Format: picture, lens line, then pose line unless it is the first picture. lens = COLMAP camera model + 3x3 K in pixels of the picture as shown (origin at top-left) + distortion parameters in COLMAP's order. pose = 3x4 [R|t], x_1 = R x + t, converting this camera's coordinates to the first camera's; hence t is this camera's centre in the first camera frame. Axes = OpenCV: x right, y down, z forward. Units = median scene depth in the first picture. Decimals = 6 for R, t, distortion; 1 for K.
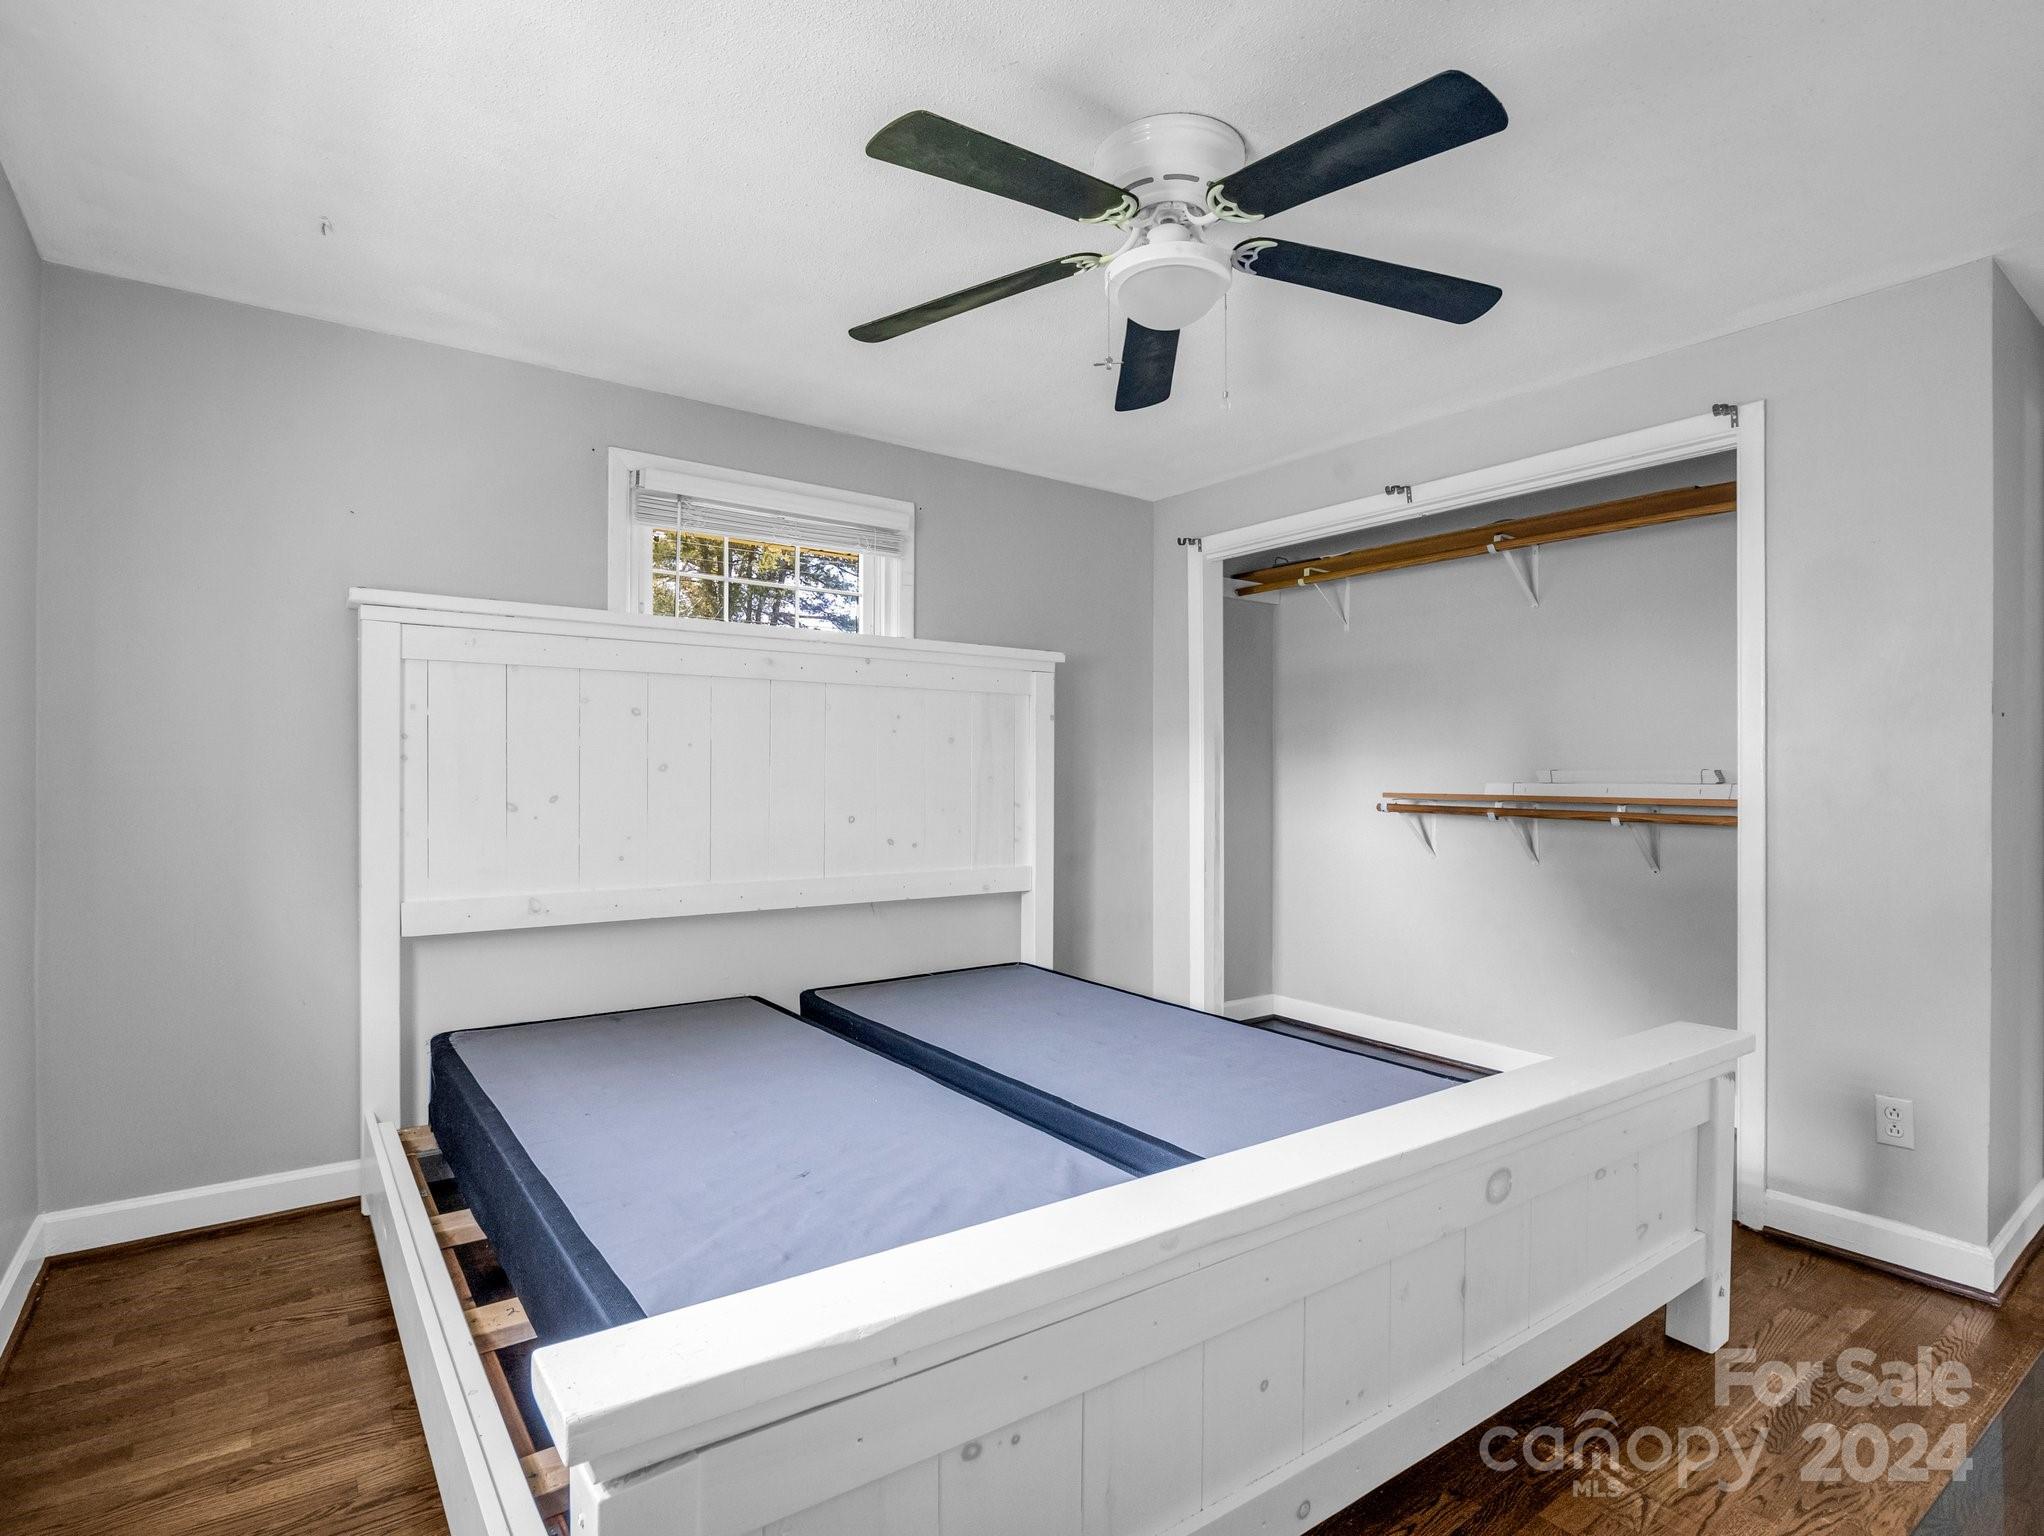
lens RADIAL K [[1041.9, 0, 1022.0], [0, 1041.9, 768.0], [0, 0, 1]] dist [-0.001622, -0.000340]
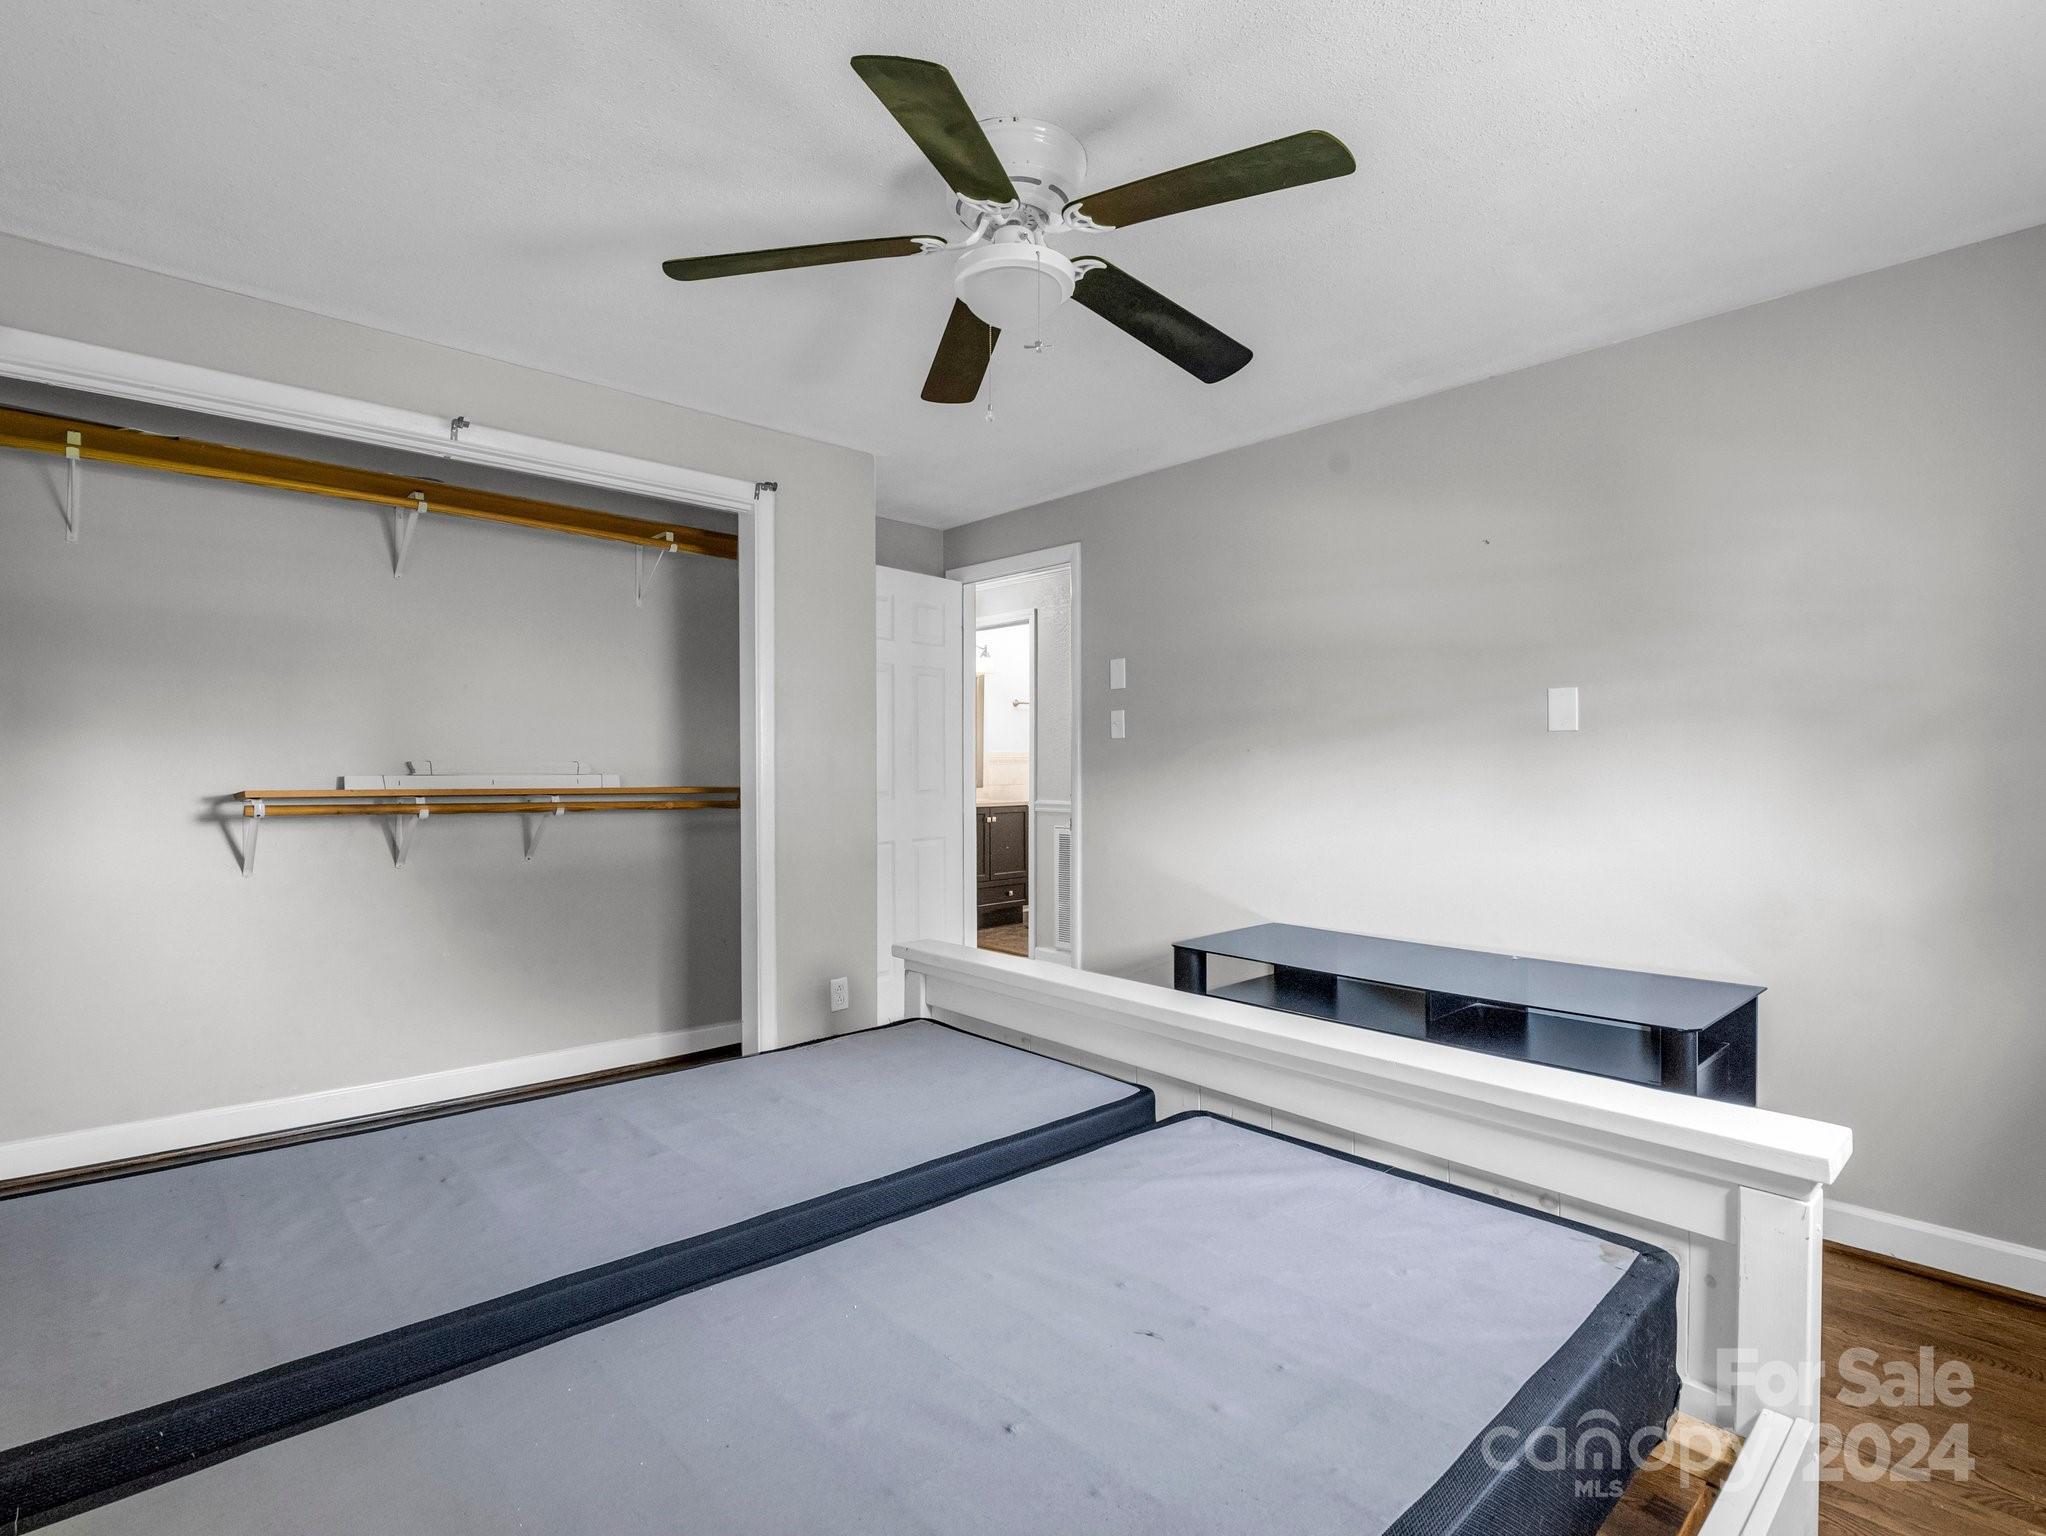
lens RADIAL K [[1033.3, 0, 1023.0], [0, 1033.3, 768.0], [0, 0, 1]] dist [-0.005187, -0.001291]
pose [[-0.105454, -0.007456, 0.994396, -0.501587], [-0.010118, 0.999928, 0.006424, -0.003622], [-0.994373, -0.009384, -0.105521, 0.640726]]
